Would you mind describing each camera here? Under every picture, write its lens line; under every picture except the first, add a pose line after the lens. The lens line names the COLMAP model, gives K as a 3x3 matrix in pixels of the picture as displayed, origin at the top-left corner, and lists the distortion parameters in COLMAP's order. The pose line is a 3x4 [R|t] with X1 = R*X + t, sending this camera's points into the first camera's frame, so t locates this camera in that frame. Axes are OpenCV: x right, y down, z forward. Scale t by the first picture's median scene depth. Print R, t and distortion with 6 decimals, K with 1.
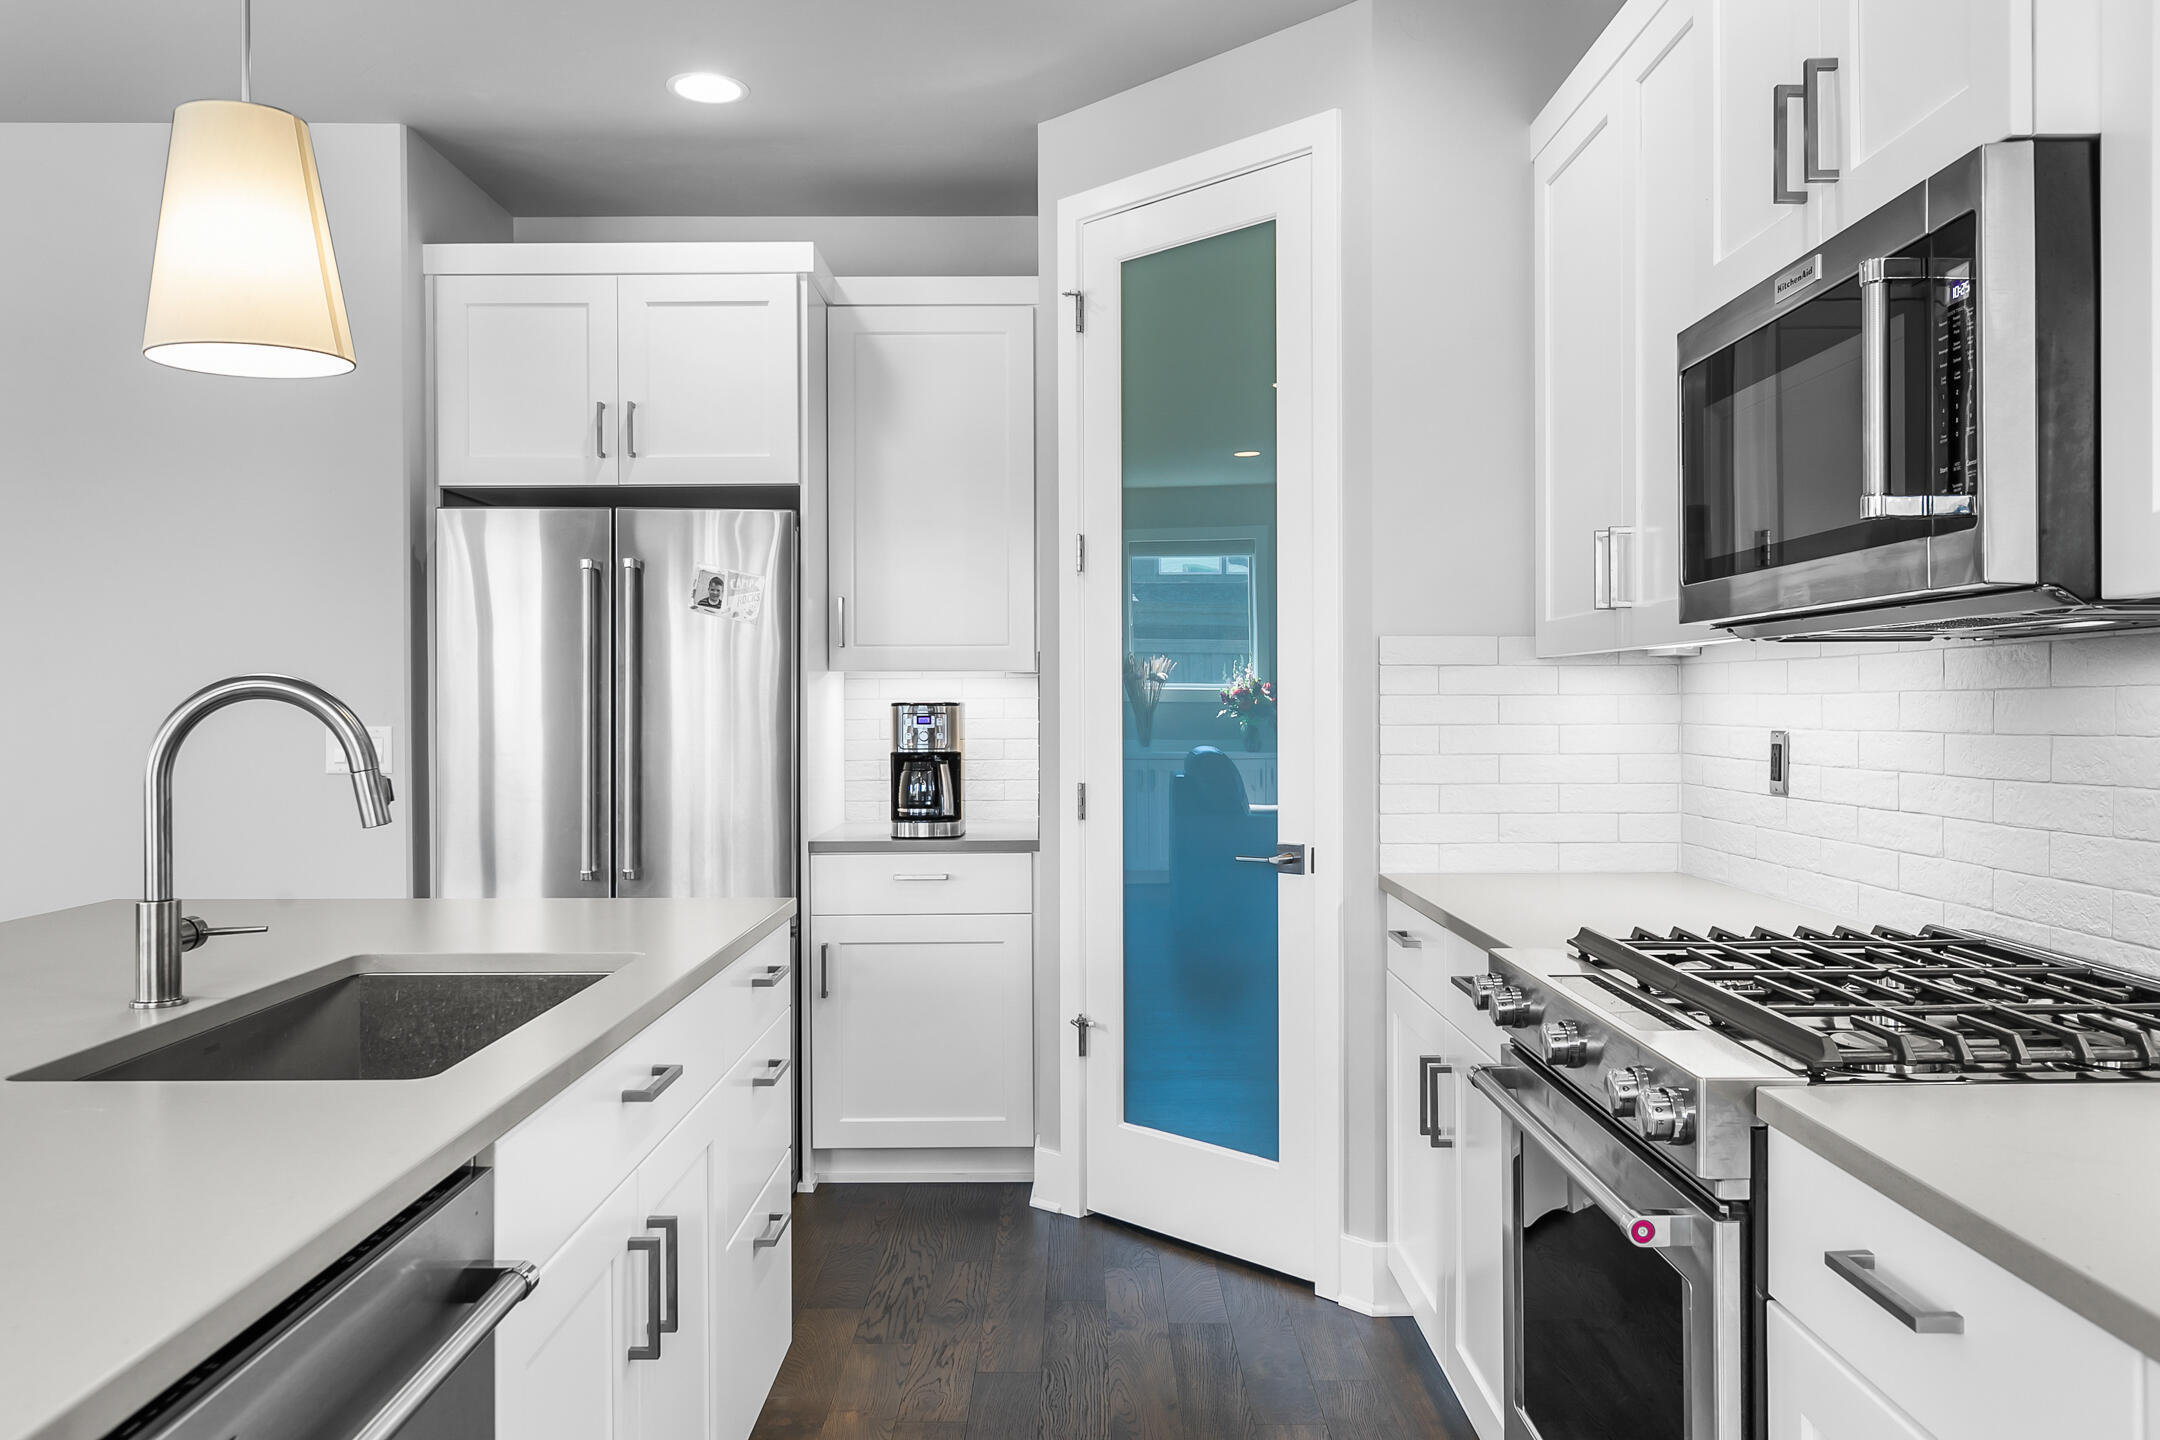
lens RADIAL K [[1560.0, 0, 1095.3], [0, 1560.0, 704.0], [0, 0, 1]] dist [0.000436, 0.007182]
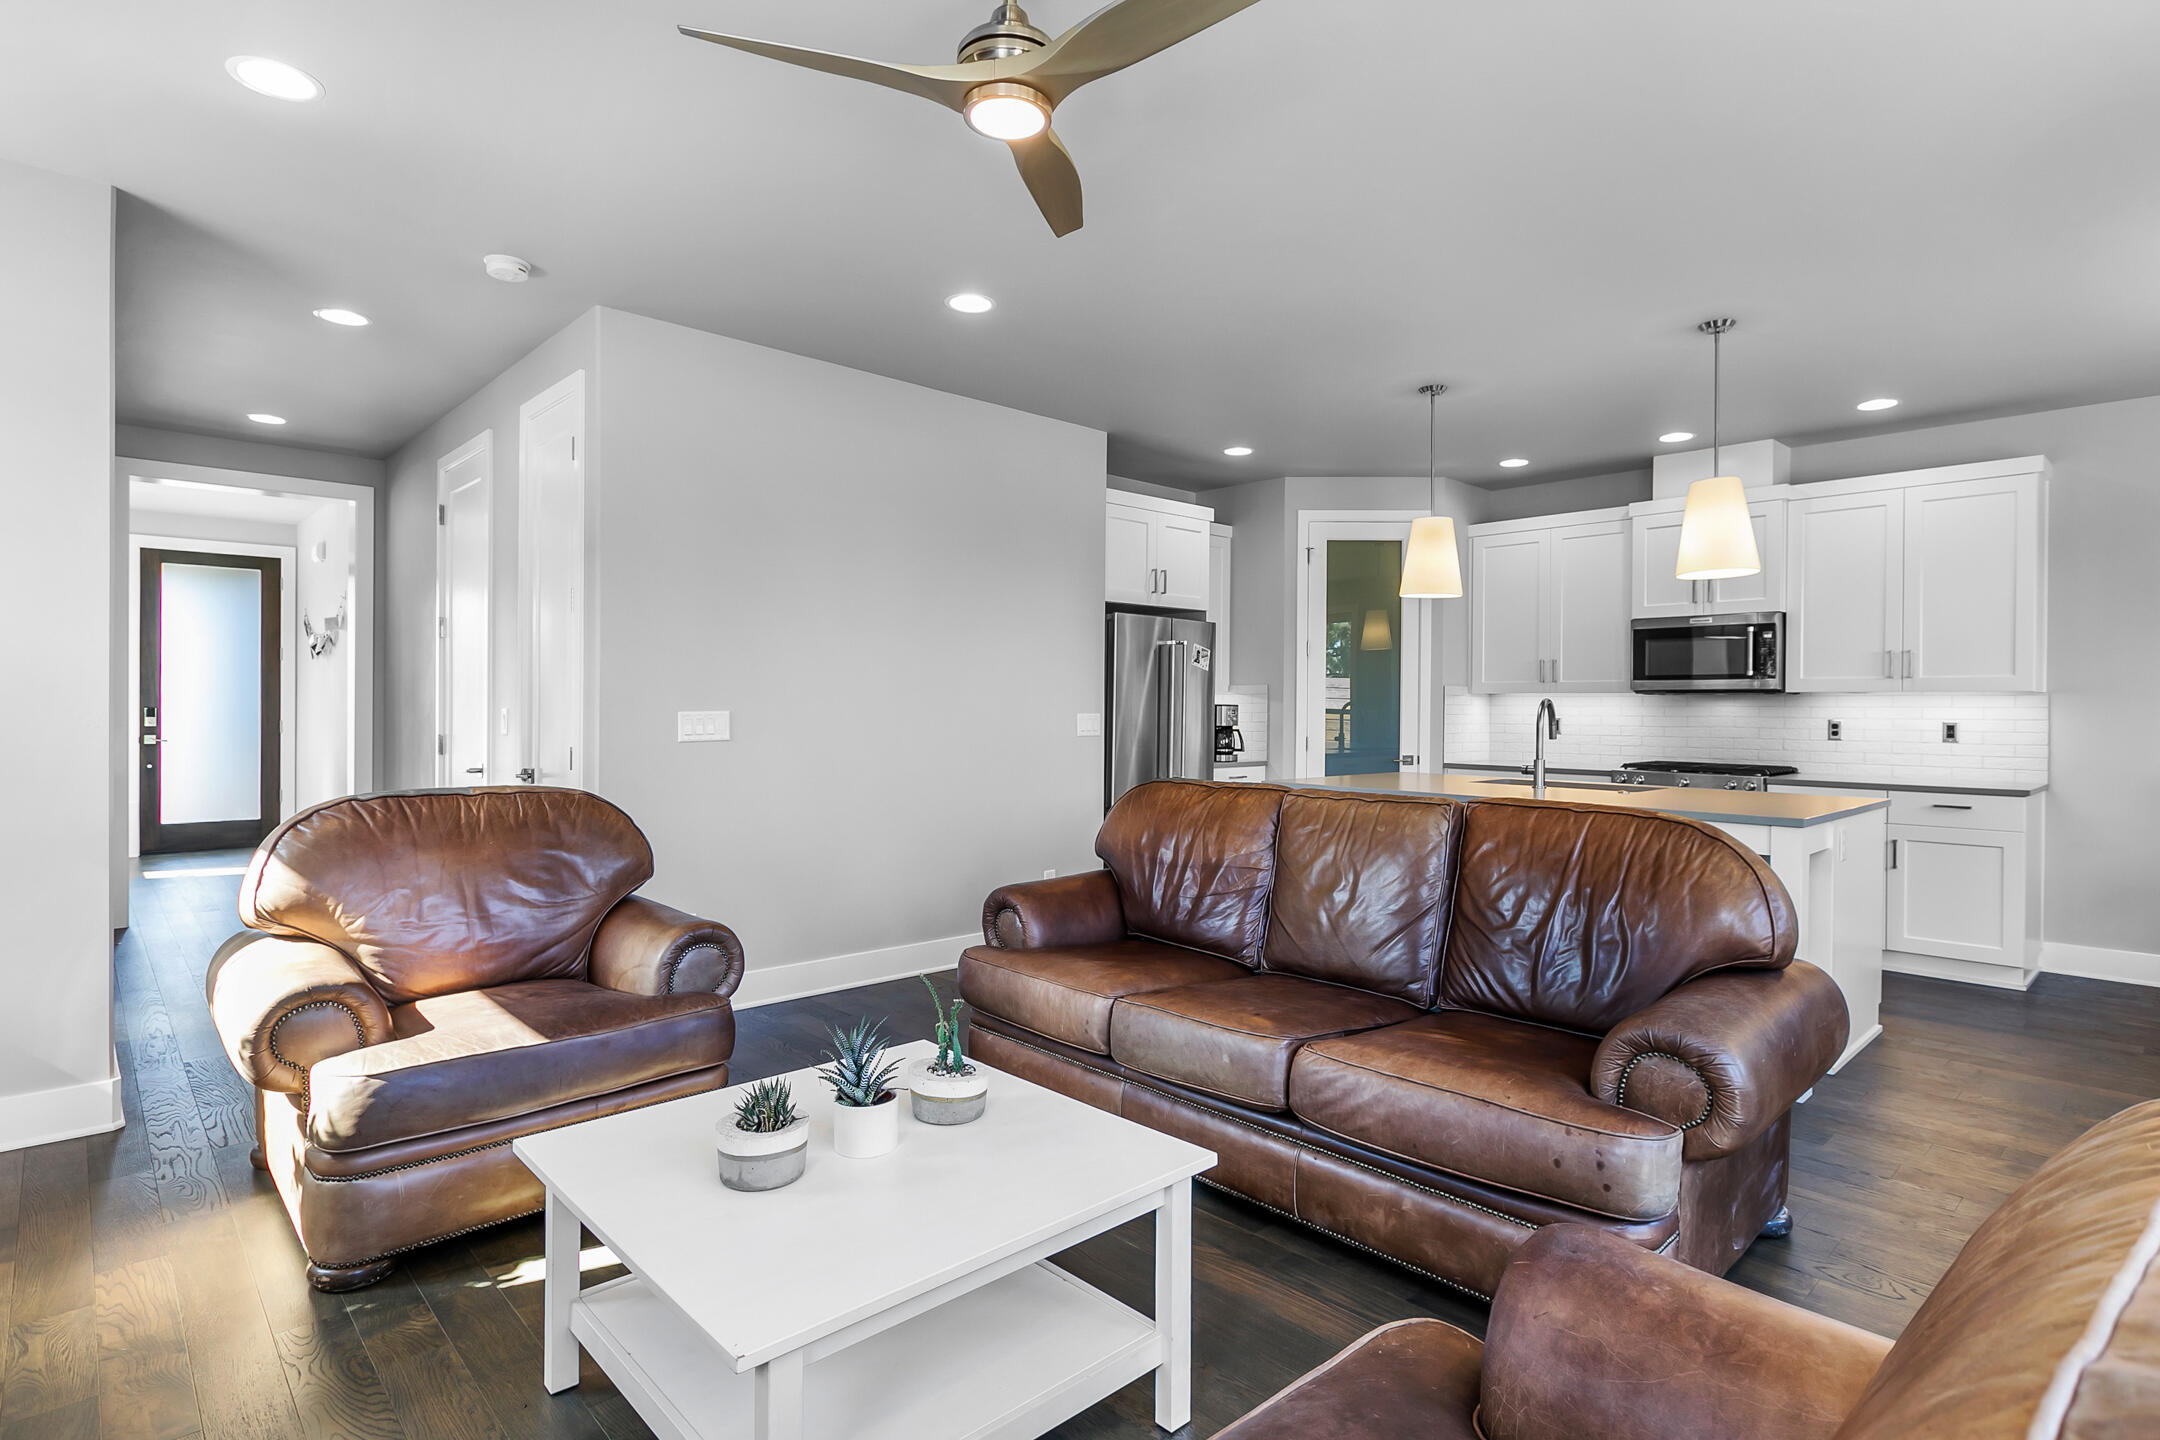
lens RADIAL K [[1089.7, 0, 1090.6], [0, 1089.7, 706.0], [0, 0, 1]] dist [0.009250, 0.000155]
pose [[0.731001, 0.010595, 0.682294, -1.685562], [-0.010608, 0.999935, -0.004163, 0.011990], [-0.682294, -0.004194, 0.731066, -0.089549]]
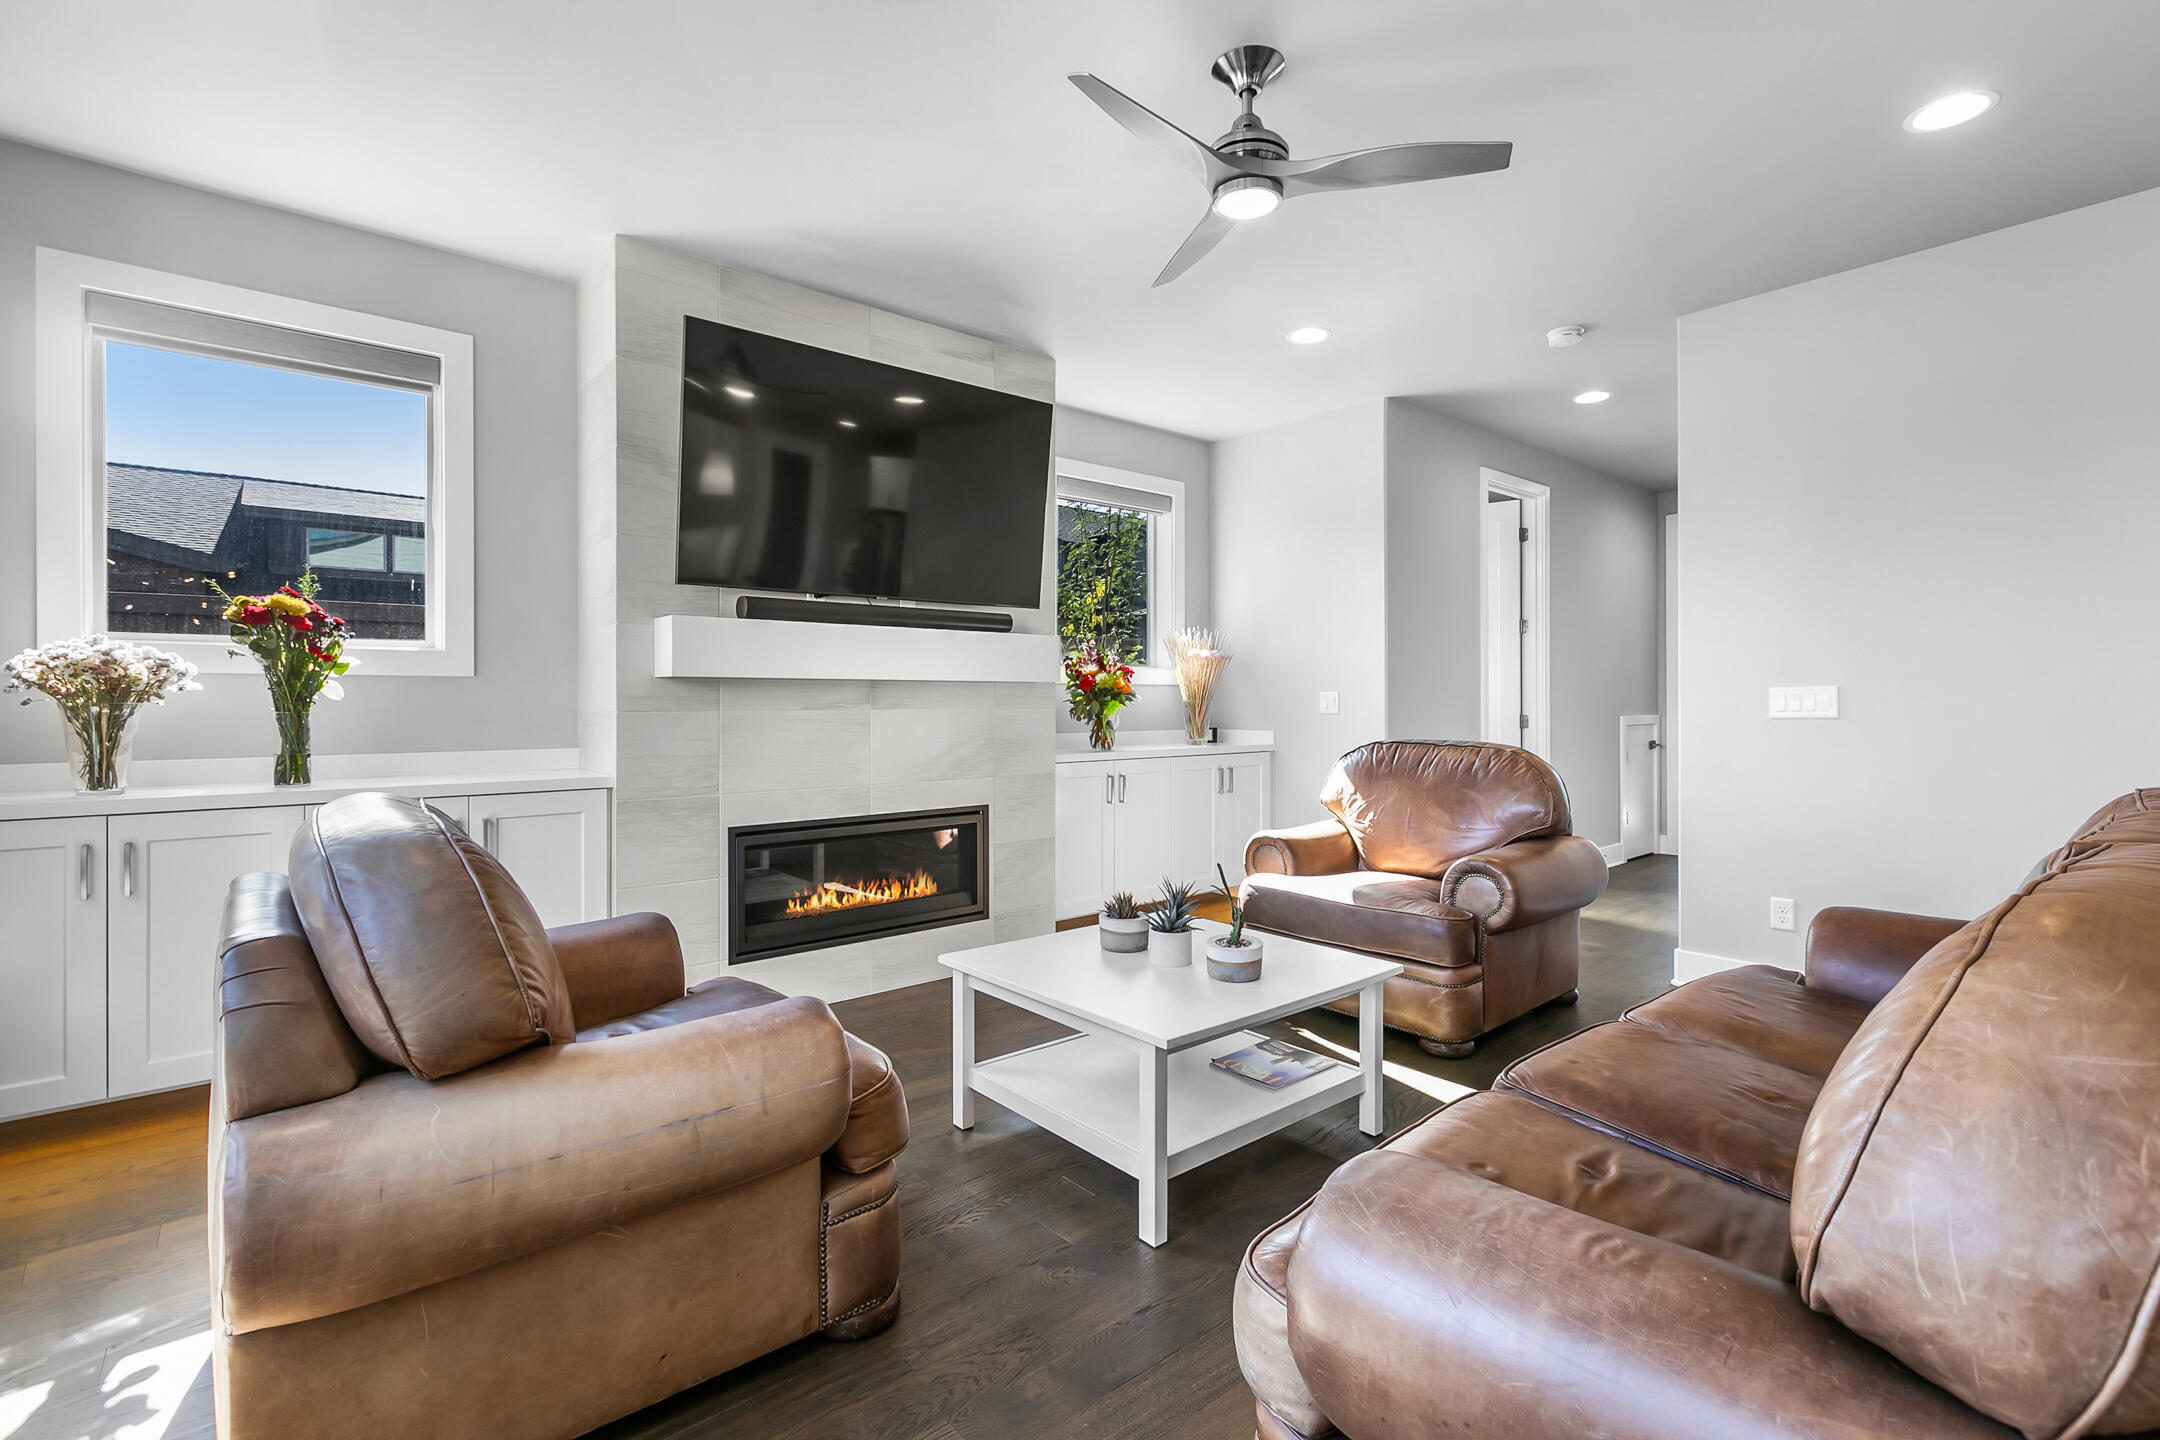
lens RADIAL K [[984.0, 0, 1100.7], [0, 984.0, 700.5], [0, 0, 1]] dist [0.000484, -0.000644]
pose [[0.659046, 0.004857, -0.752087, -0.876935], [-0.003859, 0.999988, 0.003076, 0.032762], [0.752092, 0.000875, 0.659057, -0.152954]]
